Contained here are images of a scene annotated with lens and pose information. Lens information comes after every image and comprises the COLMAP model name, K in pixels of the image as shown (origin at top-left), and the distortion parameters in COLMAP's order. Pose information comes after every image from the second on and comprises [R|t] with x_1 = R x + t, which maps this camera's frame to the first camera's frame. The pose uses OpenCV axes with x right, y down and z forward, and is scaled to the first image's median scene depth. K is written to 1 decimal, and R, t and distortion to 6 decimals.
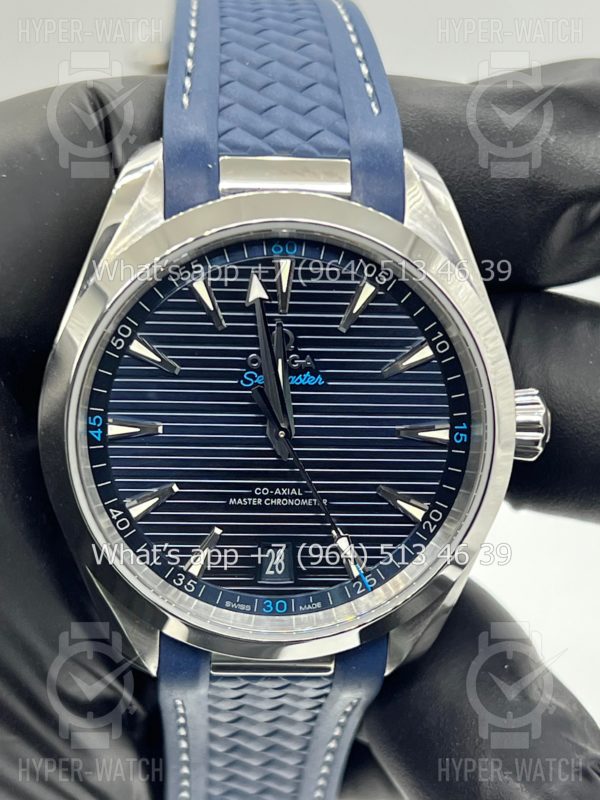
lens RADIAL K [[1951.7, 0, 298.7], [0, 1951.7, 458.2], [0, 0, 1]] dist [0.312952, 0.000000]
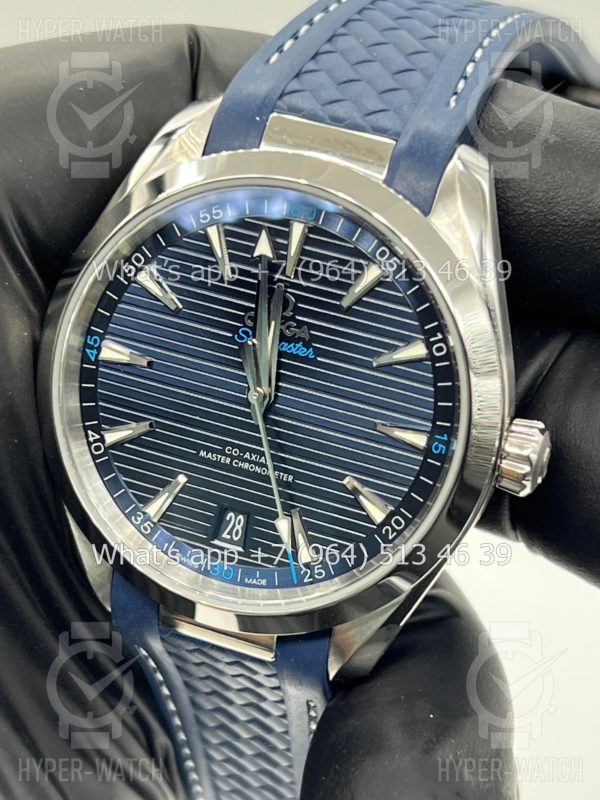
lens RADIAL K [[1951.7, 0, 300.9], [0, 1951.7, 417.0], [0, 0, 1]] dist [0.312952, 0.000000]
pose [[0.913187, 0.237308, -0.331322, 0.334369], [-0.262680, 0.964308, -0.033315, 0.024137], [0.311590, 0.117455, 0.942929, 0.084232]]
